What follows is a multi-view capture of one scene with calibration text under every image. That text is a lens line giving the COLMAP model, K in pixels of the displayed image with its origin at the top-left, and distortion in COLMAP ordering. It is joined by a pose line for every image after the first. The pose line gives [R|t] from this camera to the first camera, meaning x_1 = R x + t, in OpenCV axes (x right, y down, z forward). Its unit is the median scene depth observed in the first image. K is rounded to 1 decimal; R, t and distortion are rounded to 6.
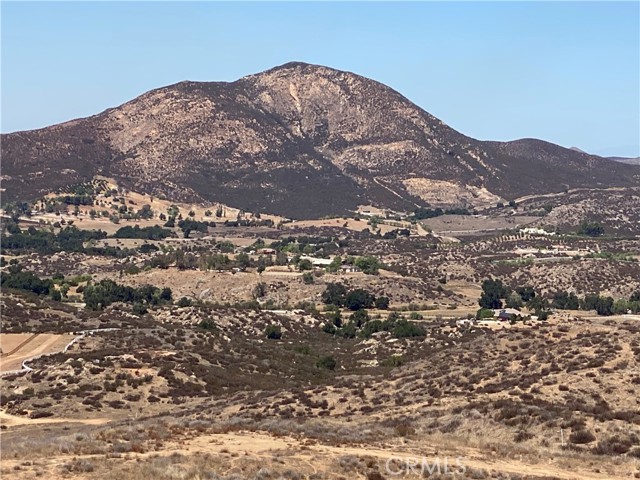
lens RADIAL K [[2337.2, 0, 340.2], [0, 2337.2, 232.3], [0, 0, 1]] dist [0.059414, 0.000000]
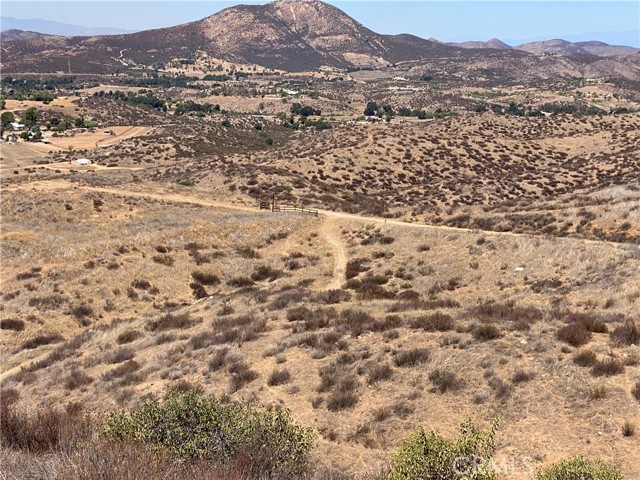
lens RADIAL K [[1088.6, 0, 318.8], [0, 1088.6, 229.1], [0, 0, 1]] dist [0.120332, 0.000000]
pose [[0.999932, 0.008457, -0.008018, 0.168119], [-0.007274, 0.990469, 0.137543, -0.008120], [0.009105, -0.137476, 0.990463, -0.000789]]
